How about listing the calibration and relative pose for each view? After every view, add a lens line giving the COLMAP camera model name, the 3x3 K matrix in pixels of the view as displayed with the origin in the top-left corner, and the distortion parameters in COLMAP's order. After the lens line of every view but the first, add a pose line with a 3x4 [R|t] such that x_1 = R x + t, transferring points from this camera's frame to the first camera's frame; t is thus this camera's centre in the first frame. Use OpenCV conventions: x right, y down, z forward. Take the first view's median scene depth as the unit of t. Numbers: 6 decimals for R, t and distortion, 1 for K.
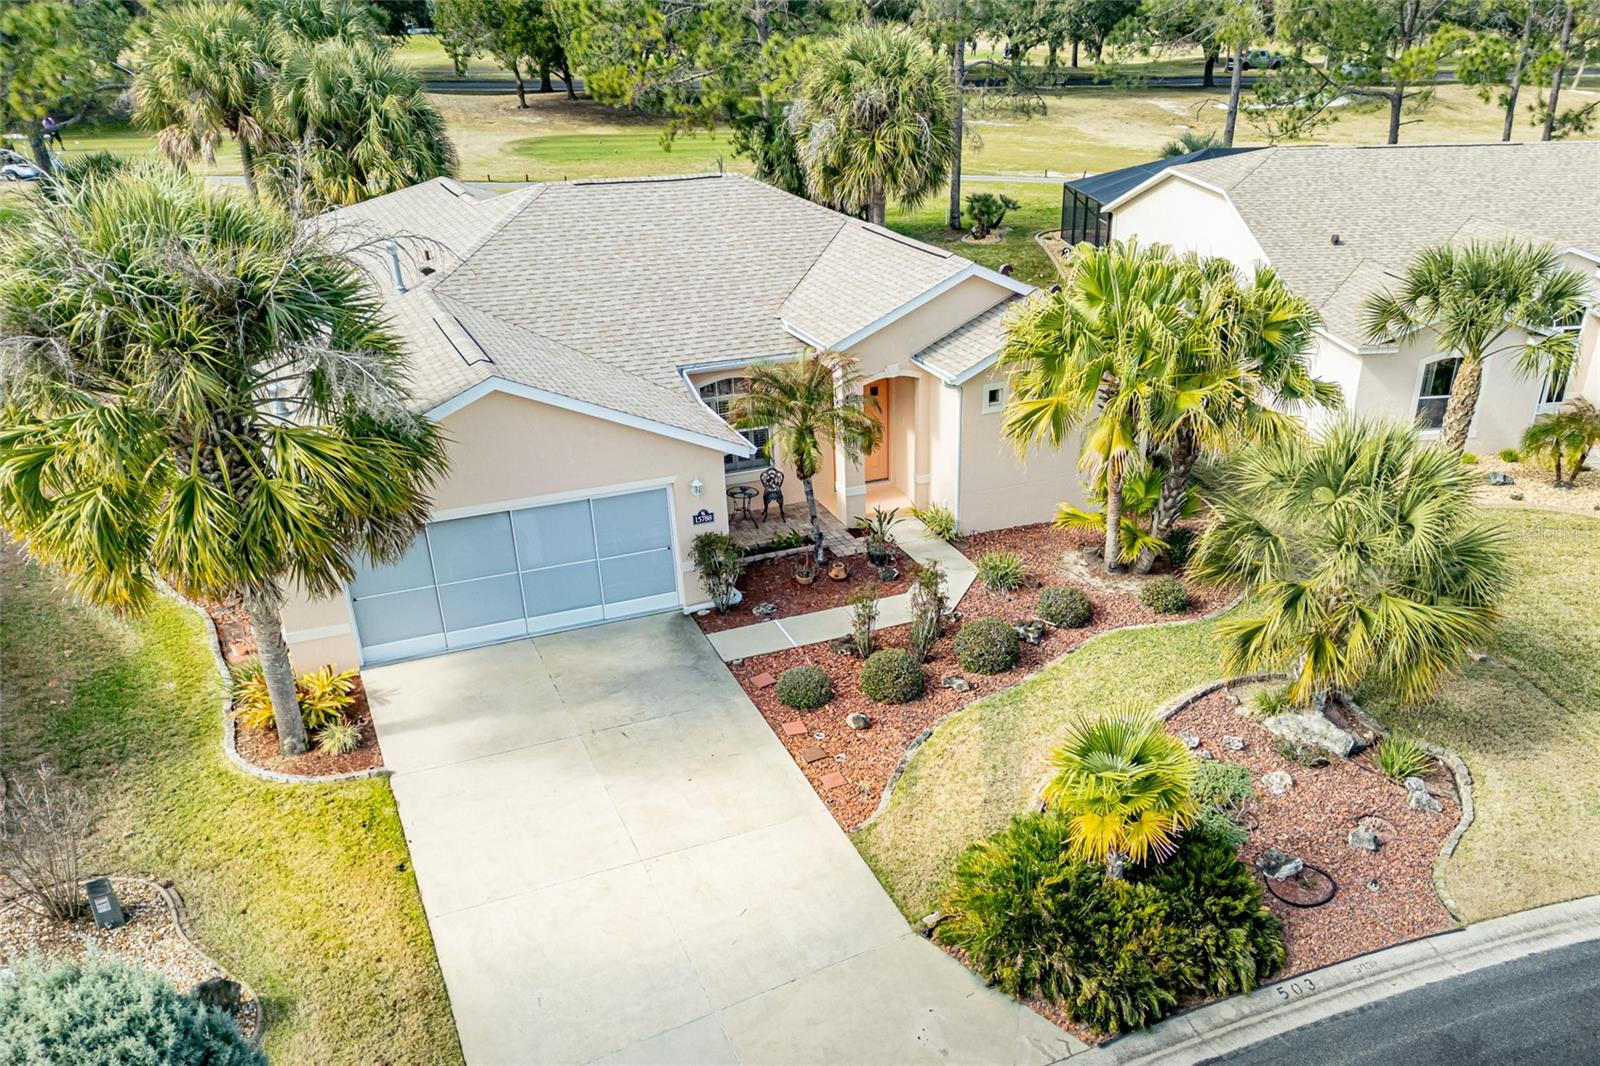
lens RADIAL K [[1215.9, 0, 941.7], [0, 1215.9, 630.3], [0, 0, 1]] dist [0.057183, -0.054130]
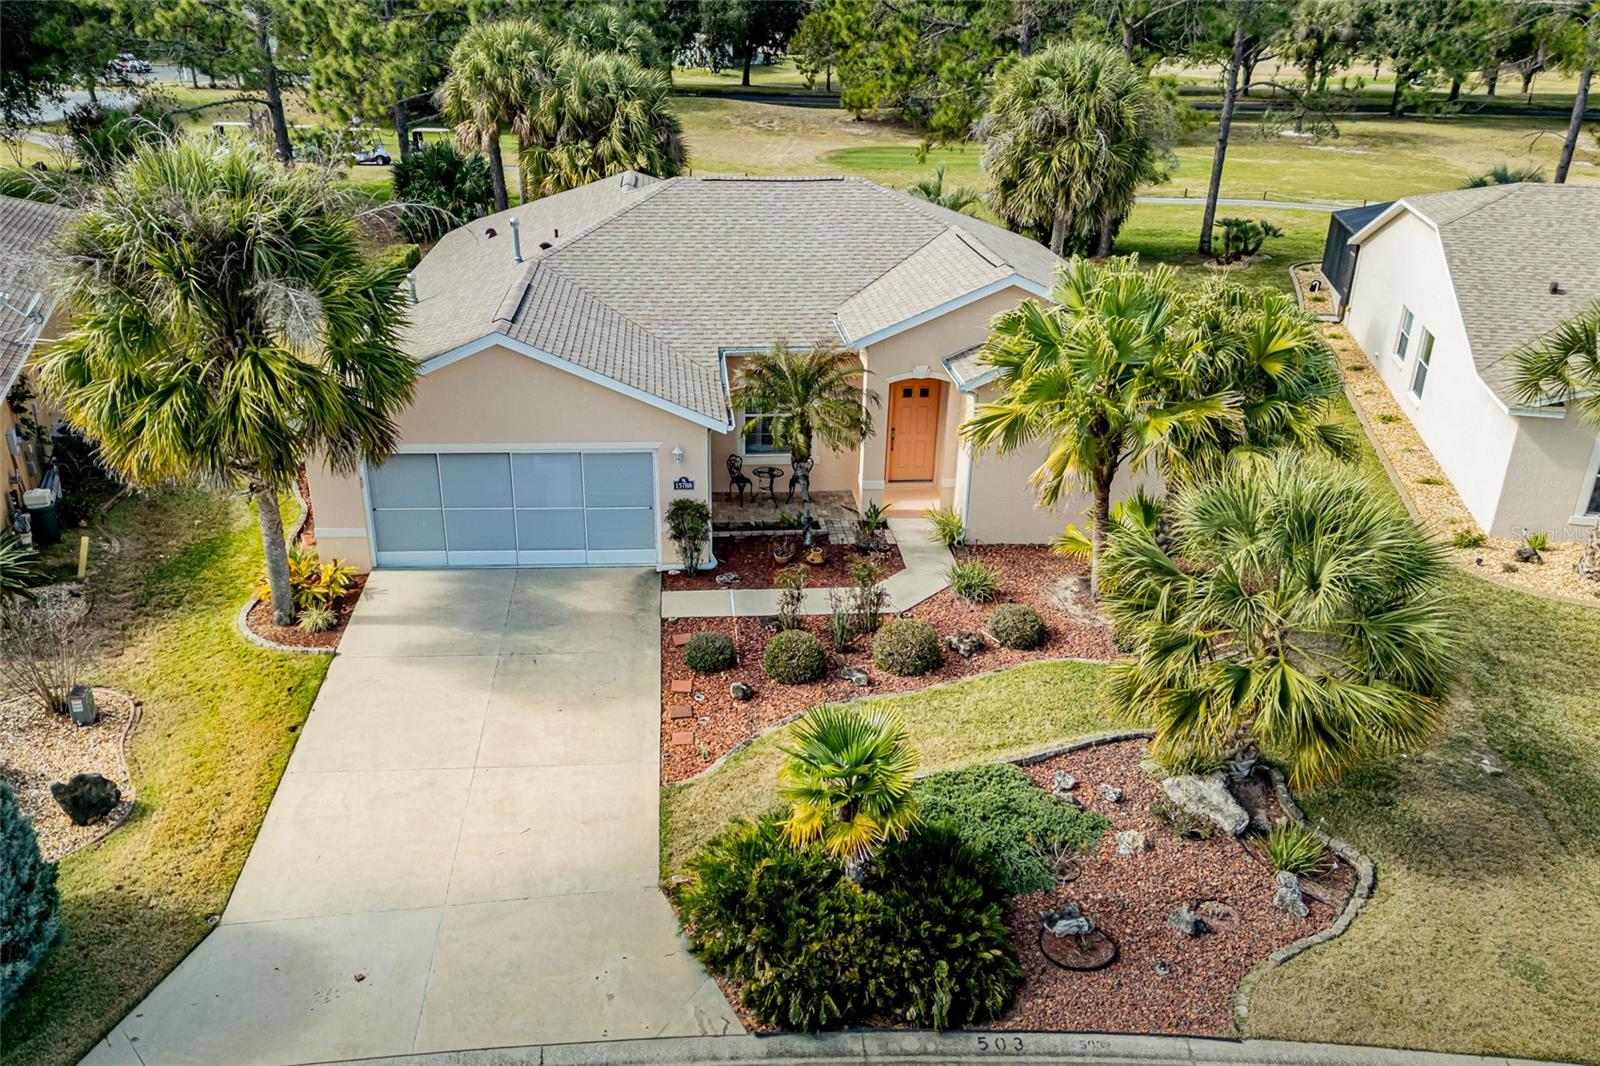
lens RADIAL K [[1234.3, 0, 812.0], [0, 1234.3, 575.9], [0, 0, 1]] dist [0.067756, -0.075842]
pose [[0.927486, 0.157666, -0.338986, 0.287485], [-0.176645, 0.983940, -0.025669, -0.005155], [0.329494, 0.083688, 0.940441, 0.022574]]
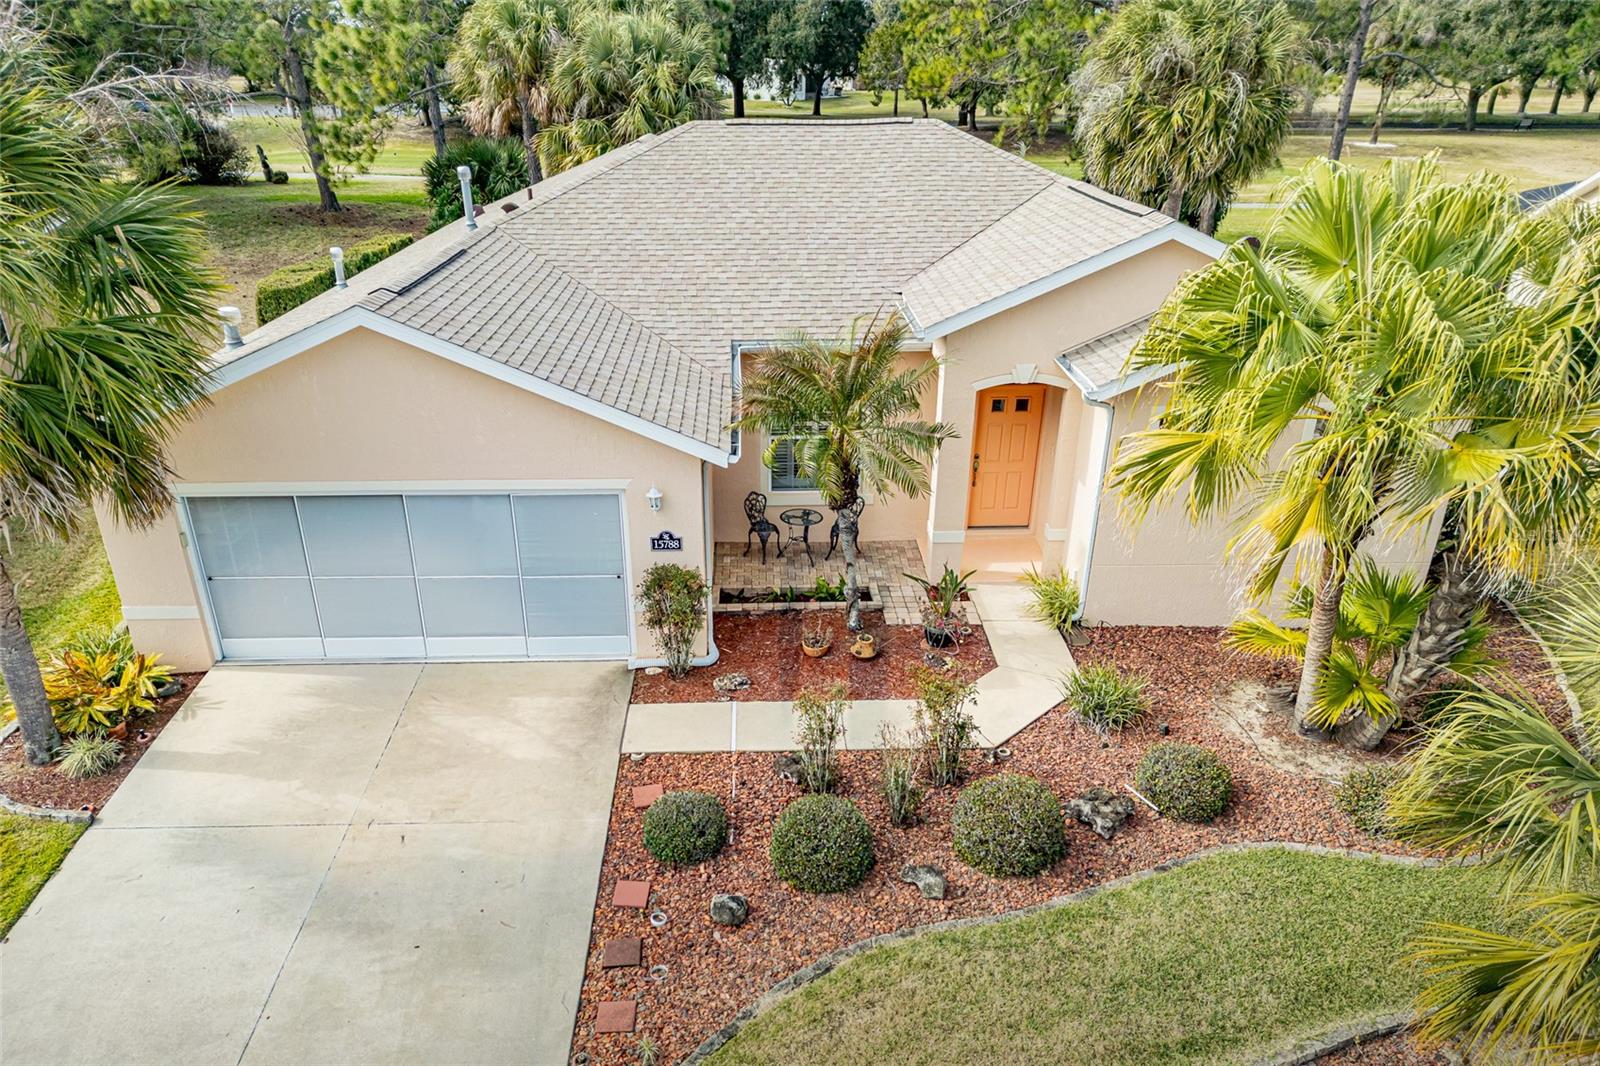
lens RADIAL K [[1114.7, 0, 787.7], [0, 1114.7, 619.3], [0, 0, 1]] dist [0.050310, -0.026869]
pose [[0.896922, 0.183957, -0.402107, 0.138631], [-0.189535, 0.981523, 0.026262, -0.078365], [0.399508, 0.052659, 0.915216, 0.428938]]
